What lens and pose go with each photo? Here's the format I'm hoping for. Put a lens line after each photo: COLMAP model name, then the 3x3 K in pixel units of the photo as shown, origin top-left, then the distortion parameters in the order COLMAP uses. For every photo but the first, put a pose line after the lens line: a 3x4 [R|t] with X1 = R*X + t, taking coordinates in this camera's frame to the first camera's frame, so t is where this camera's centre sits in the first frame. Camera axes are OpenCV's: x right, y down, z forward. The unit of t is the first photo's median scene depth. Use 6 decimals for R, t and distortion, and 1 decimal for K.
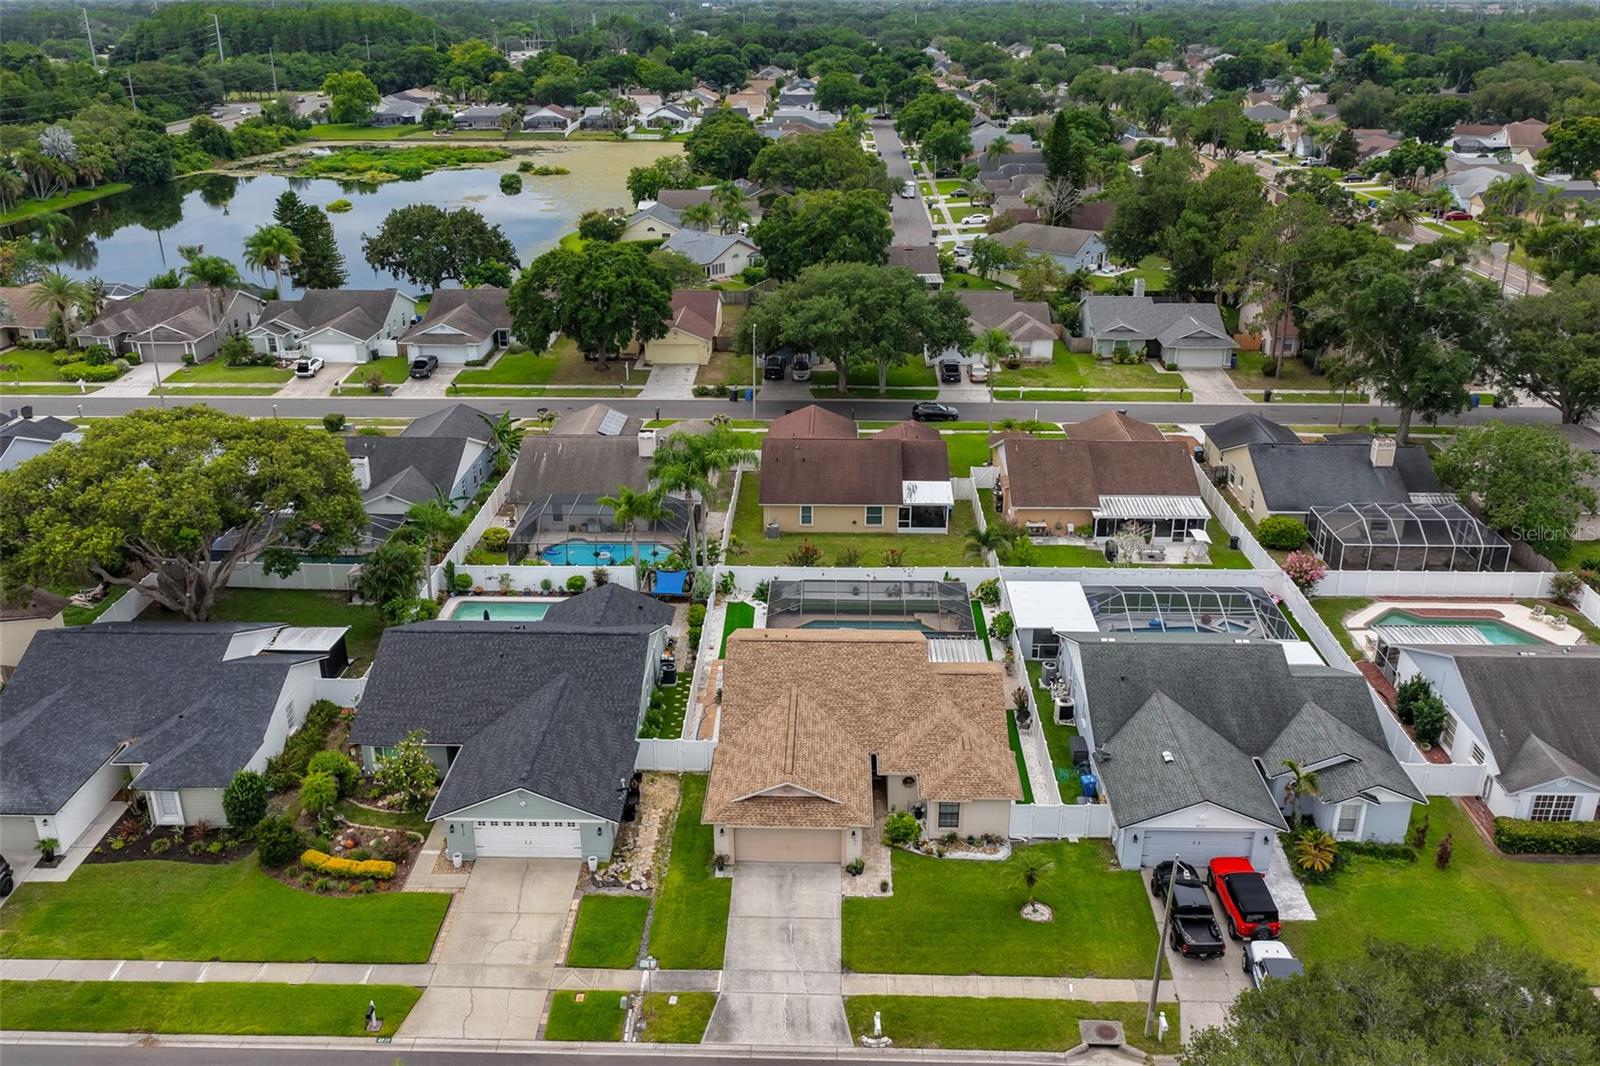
lens RADIAL K [[1333.4, 0, 800.0], [0, 1333.4, 533.0], [0, 0, 1]] dist [-0.005592, 0.020403]
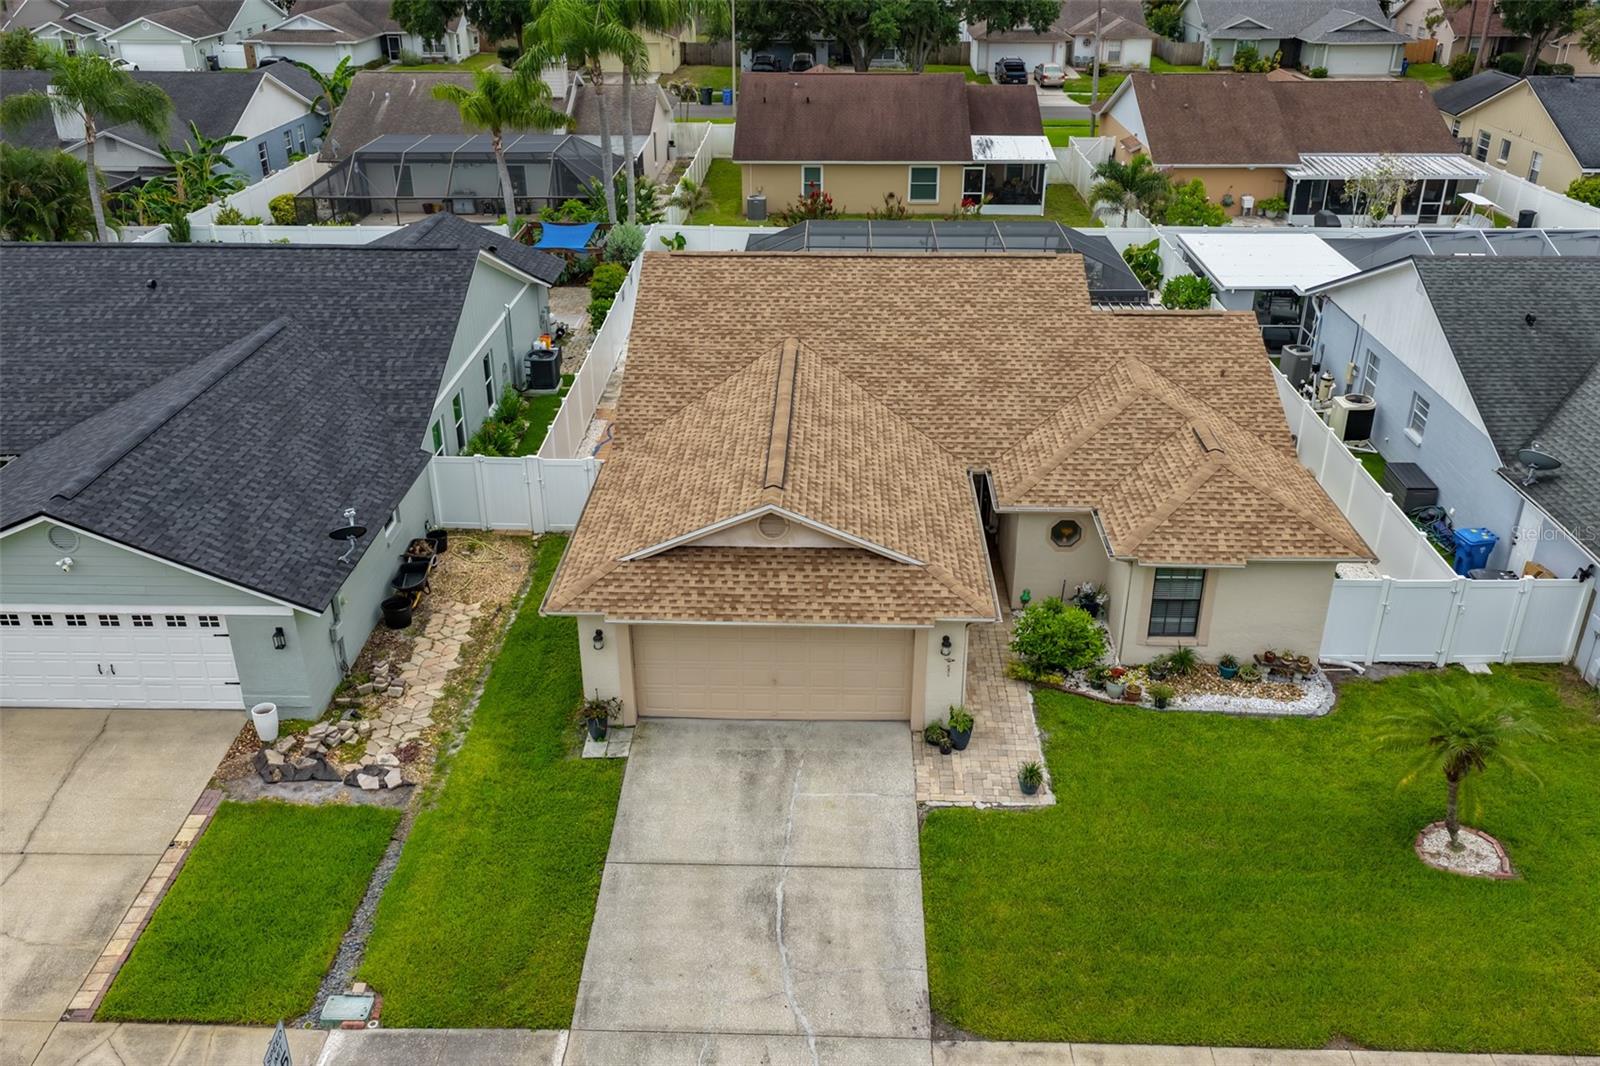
lens RADIAL K [[1333.4, 0, 800.0], [0, 1333.4, 533.0], [0, 0, 1]] dist [-0.005592, 0.020403]
pose [[1.000000, -0.000015, 0.000220, -0.001097], [-0.000001, 0.997497, 0.070714, 0.135298], [-0.000220, -0.070714, 0.997497, 0.504164]]
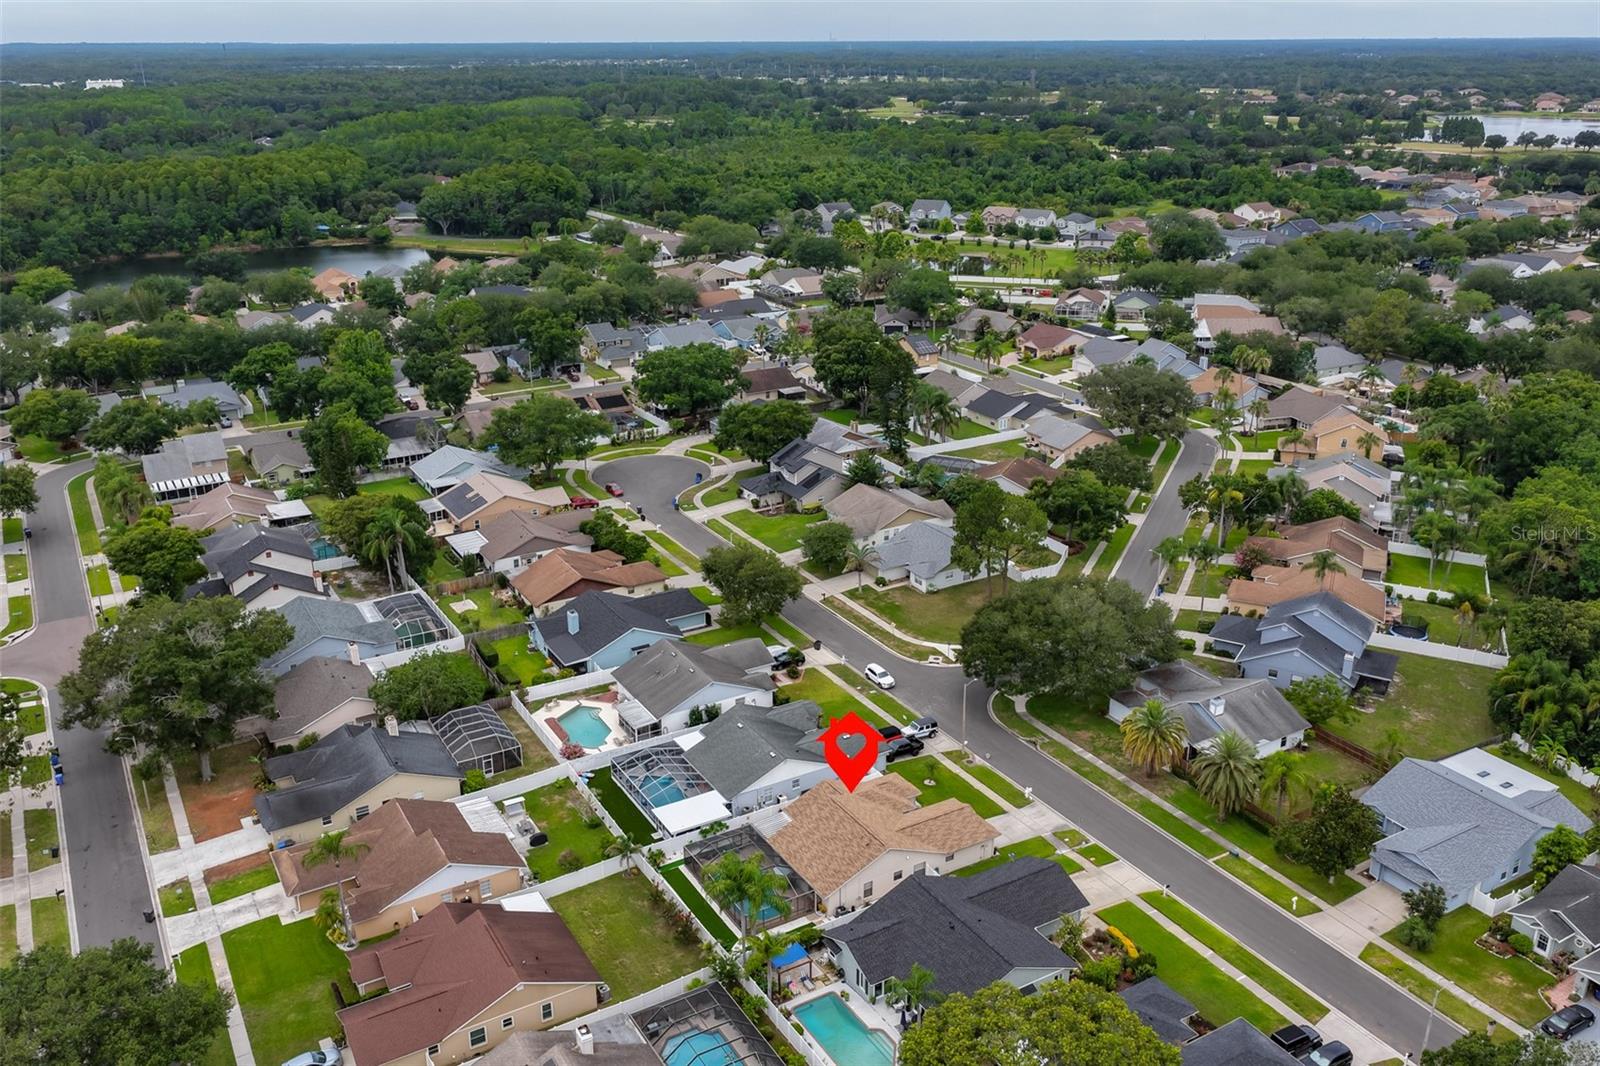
lens RADIAL K [[1333.4, 0, 800.0], [0, 1333.4, 533.0], [0, 0, 1]] dist [-0.005592, 0.020403]
pose [[-0.526964, -0.297114, 0.796262, -1.161718], [0.324030, 0.795898, 0.511420, -1.082089], [-0.785693, 0.527512, -0.323136, 1.349433]]
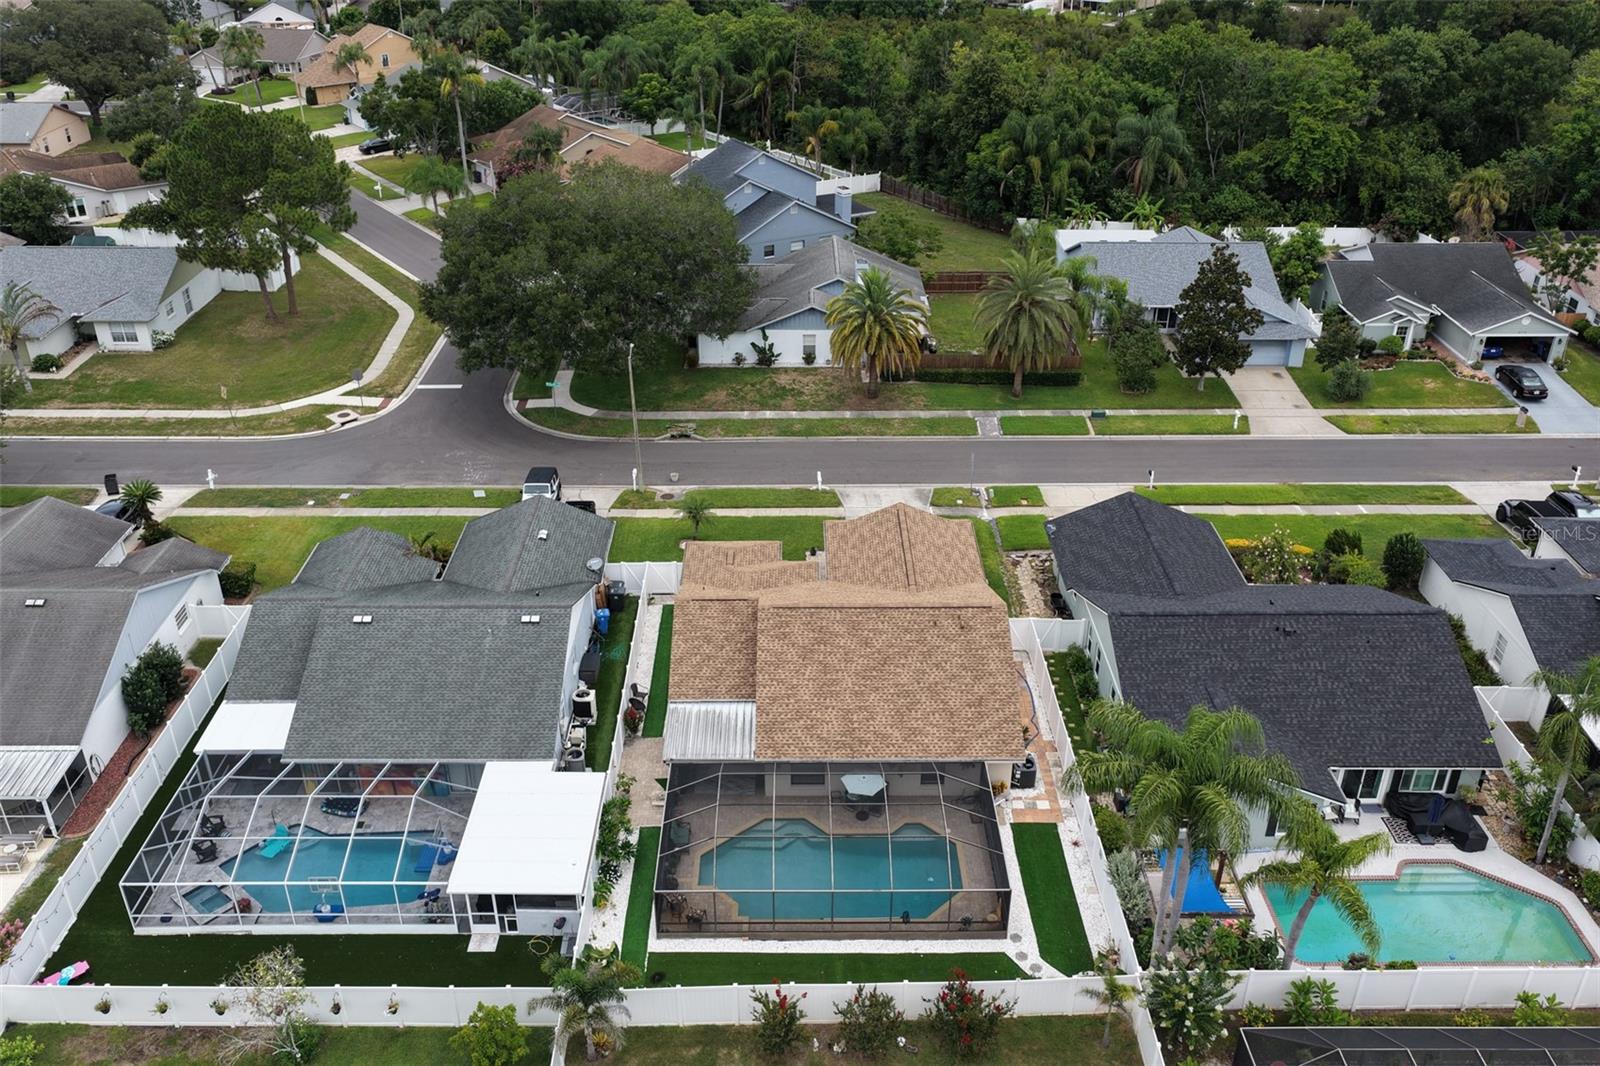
lens RADIAL K [[1333.4, 0, 800.0], [0, 1333.4, 533.0], [0, 0, 1]] dist [-0.005592, 0.020403]
pose [[-0.999329, 0.014508, -0.033617, 0.092543], [-0.016934, 0.630902, 0.775678, -0.539672], [0.032462, 0.775727, -0.630233, 1.390627]]
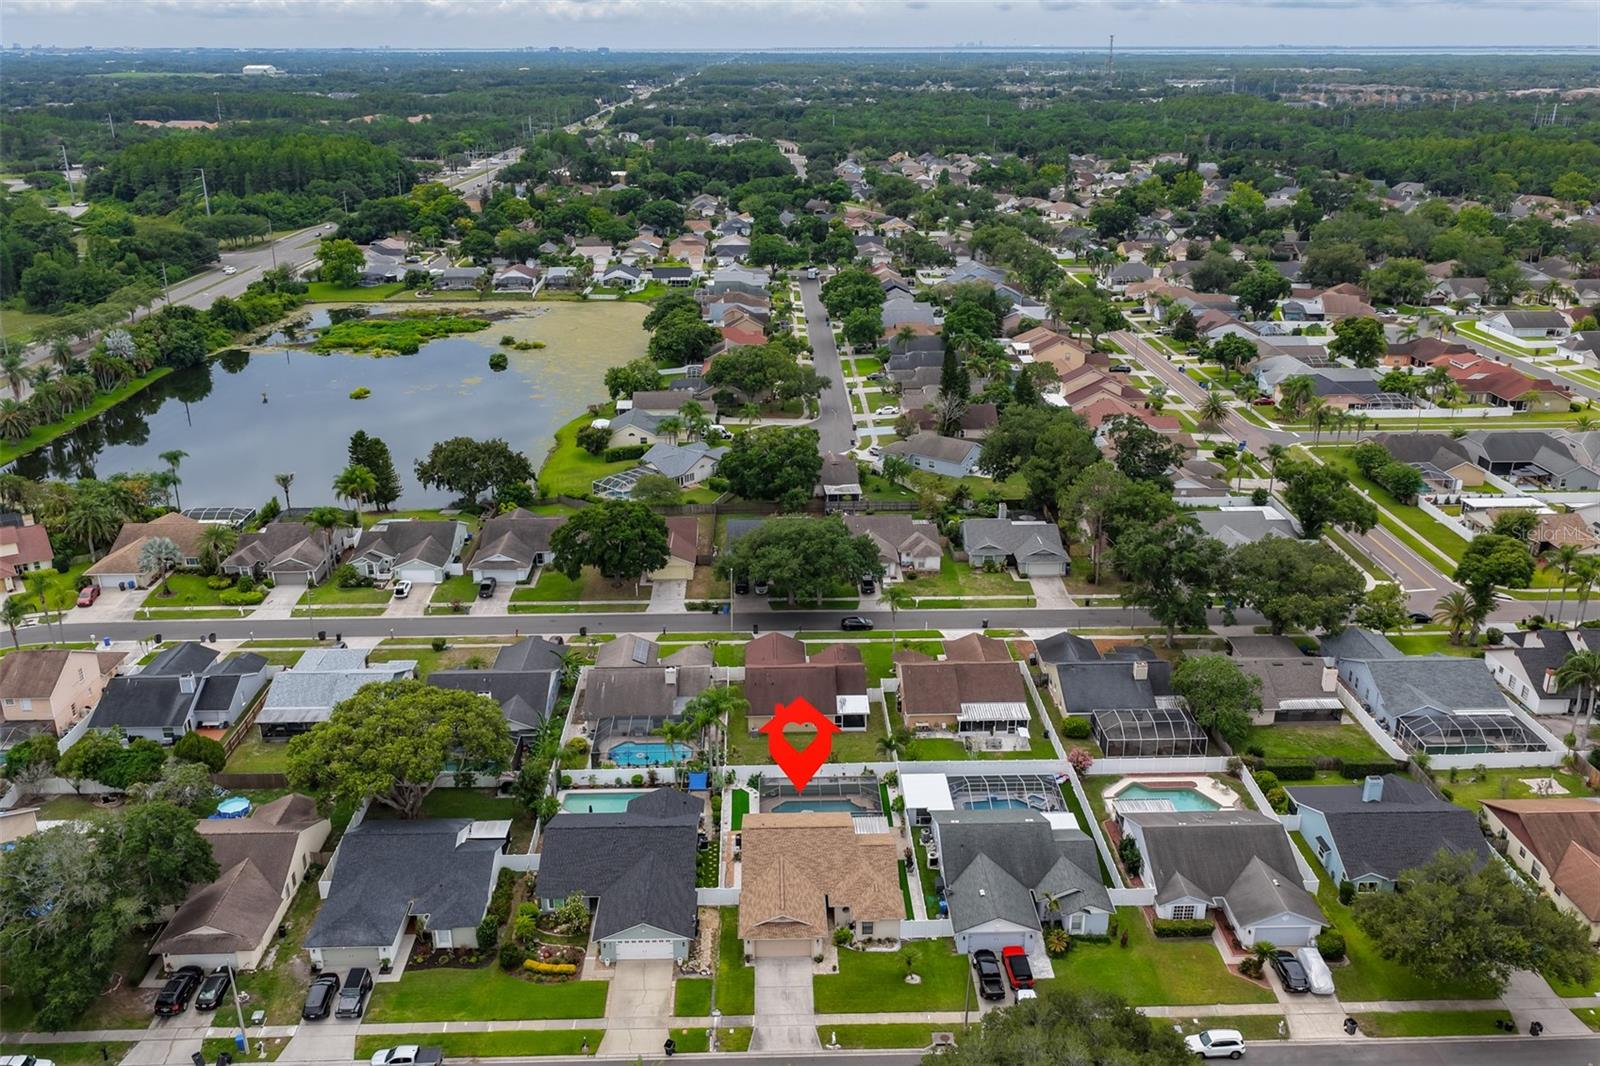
lens RADIAL K [[1333.4, 0, 800.0], [0, 1333.4, 533.0], [0, 0, 1]] dist [-0.005592, 0.020403]
pose [[0.998330, -0.019571, 0.054357, -0.062428], [0.021586, 0.999092, -0.036731, -0.232156], [-0.053589, 0.037843, 0.997846, -0.745424]]
